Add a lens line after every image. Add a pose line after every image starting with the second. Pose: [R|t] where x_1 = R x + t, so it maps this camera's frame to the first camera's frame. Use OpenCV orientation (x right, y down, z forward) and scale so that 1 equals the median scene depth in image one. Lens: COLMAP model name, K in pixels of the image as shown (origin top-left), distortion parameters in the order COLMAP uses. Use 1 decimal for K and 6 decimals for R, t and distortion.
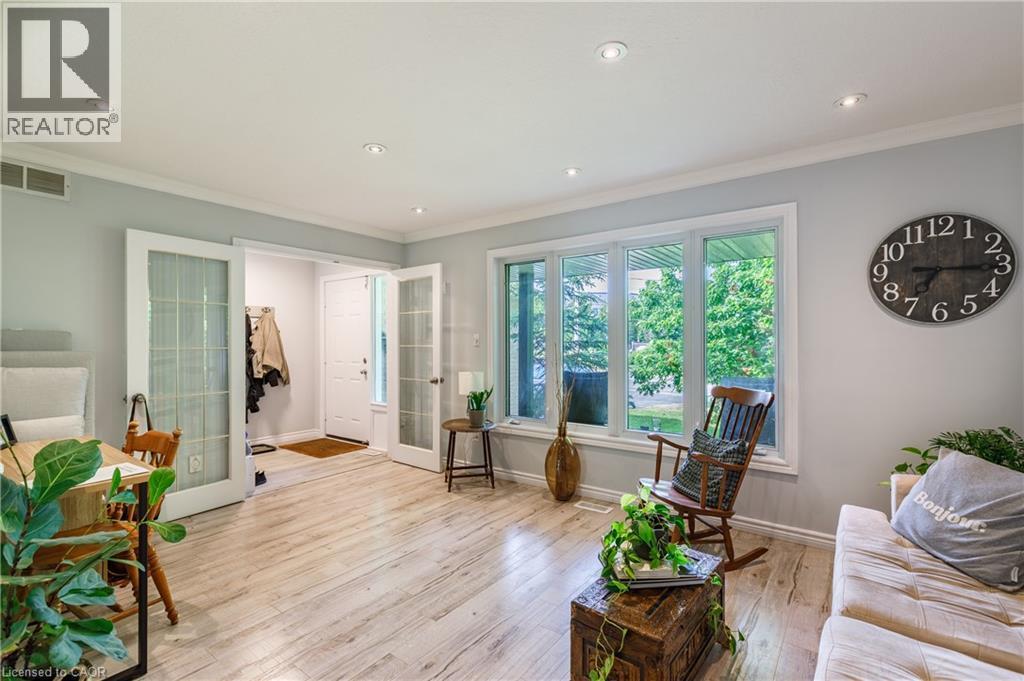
lens RADIAL K [[459.6, 0, 512.7], [0, 459.6, 338.9], [0, 0, 1]] dist [0.000772, -0.000388]
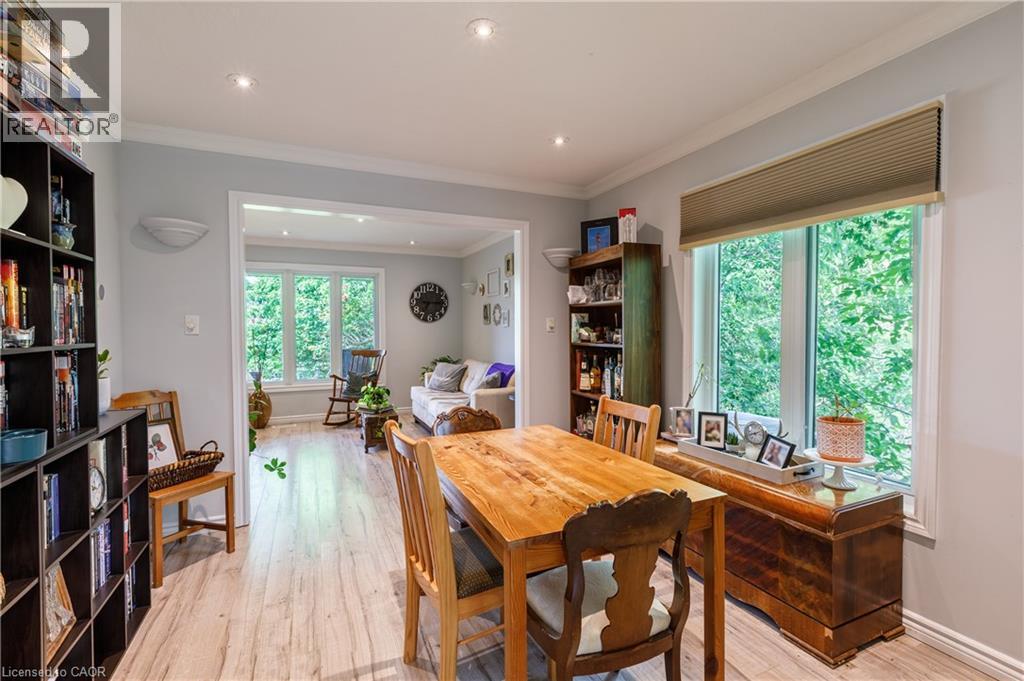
lens RADIAL K [[459.6, 0, 513.5], [0, 459.6, 338.6], [0, 0, 1]] dist [0.000772, -0.000388]
pose [[0.489700, -0.016122, 0.871742, -1.236445], [-0.001618, 0.999811, 0.019399, 0.010430], [-0.871889, -0.010910, 0.489581, -0.793414]]
